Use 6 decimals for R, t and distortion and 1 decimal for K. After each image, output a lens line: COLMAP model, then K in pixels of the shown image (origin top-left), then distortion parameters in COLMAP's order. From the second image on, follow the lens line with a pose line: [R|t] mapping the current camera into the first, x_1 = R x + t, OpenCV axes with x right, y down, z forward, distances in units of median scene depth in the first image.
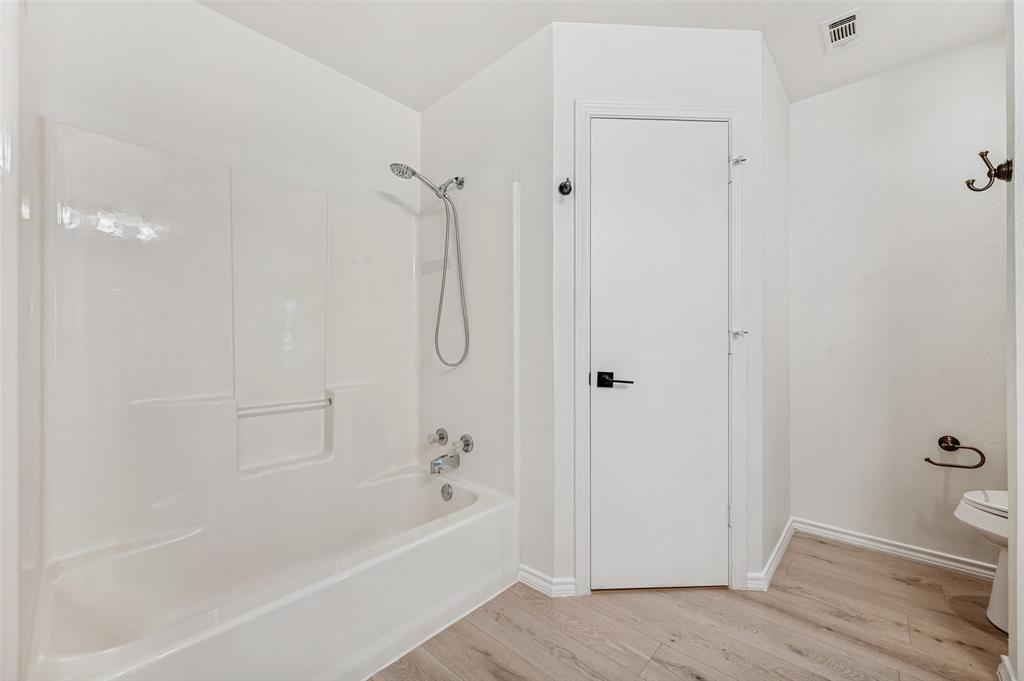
lens RADIAL K [[410.9, 0, 512.0], [0, 410.9, 340.5], [0, 0, 1]] dist [0.001302, 0.000241]
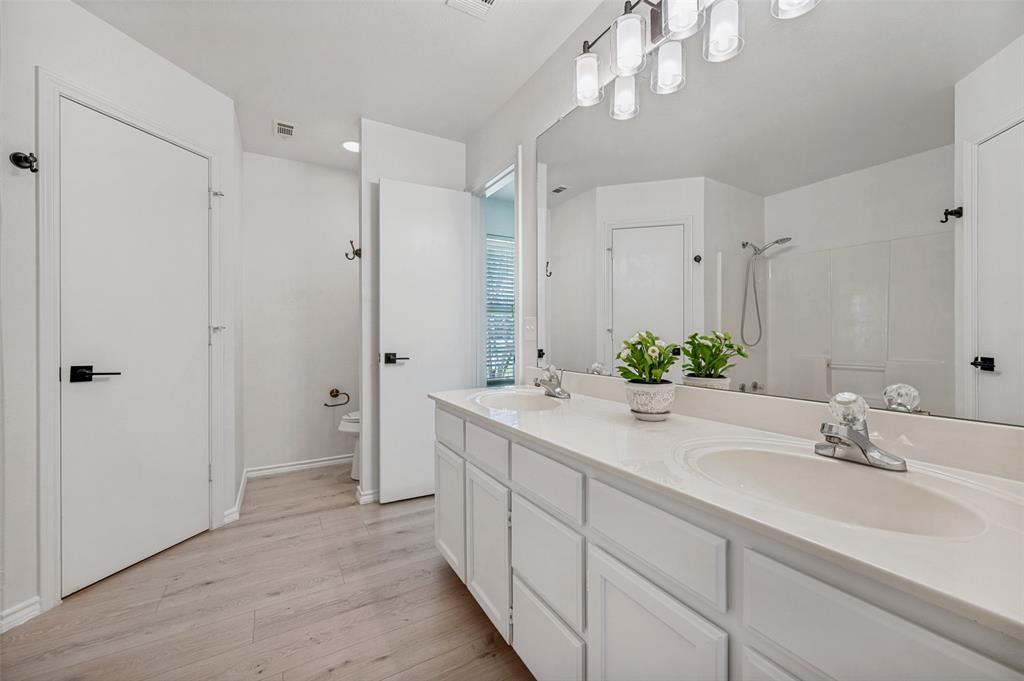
lens RADIAL K [[403.1, 0, 511.6], [0, 403.1, 334.5], [0, 0, 1]] dist [-0.000081, -0.003587]
pose [[0.309362, -0.000253, 0.950944, -0.360339], [-0.000220, 1.000000, 0.000338, 0.001577], [-0.950944, -0.000314, 0.309362, -0.262501]]
